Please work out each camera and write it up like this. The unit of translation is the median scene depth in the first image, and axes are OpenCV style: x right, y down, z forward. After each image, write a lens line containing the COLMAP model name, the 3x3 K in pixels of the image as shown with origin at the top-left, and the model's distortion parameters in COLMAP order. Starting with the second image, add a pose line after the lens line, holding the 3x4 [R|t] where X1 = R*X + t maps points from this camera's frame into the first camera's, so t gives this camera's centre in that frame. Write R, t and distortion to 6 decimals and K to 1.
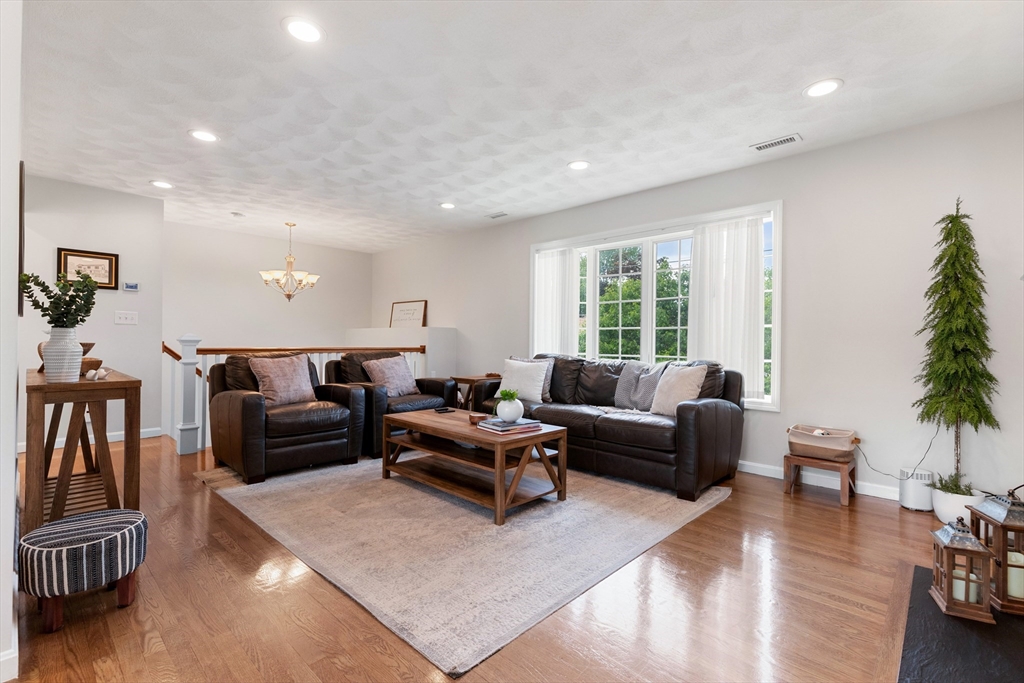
lens RADIAL K [[464.8, 0, 507.6], [0, 464.8, 344.8], [0, 0, 1]] dist [0.004806, -0.001625]
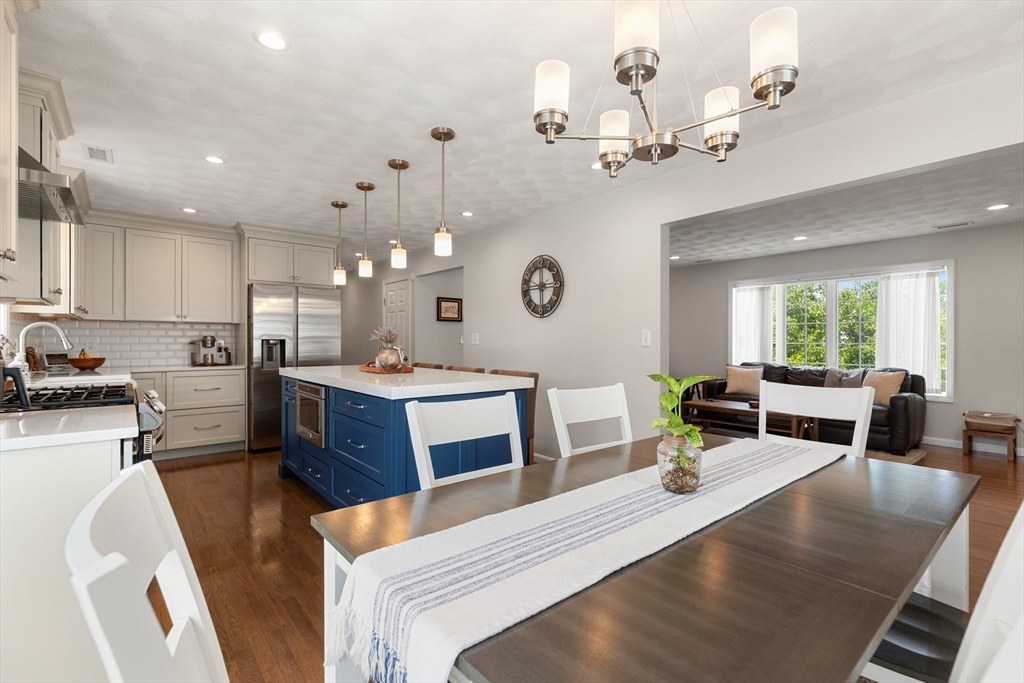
lens RADIAL K [[464.8, 0, 511.0], [0, 464.8, 342.9], [0, 0, 1]] dist [0.004806, -0.001625]
pose [[0.991329, -0.008578, -0.131123, -0.602138], [0.007255, 0.999918, -0.010563, -0.038741], [0.131203, 0.009520, 0.991310, -0.639081]]
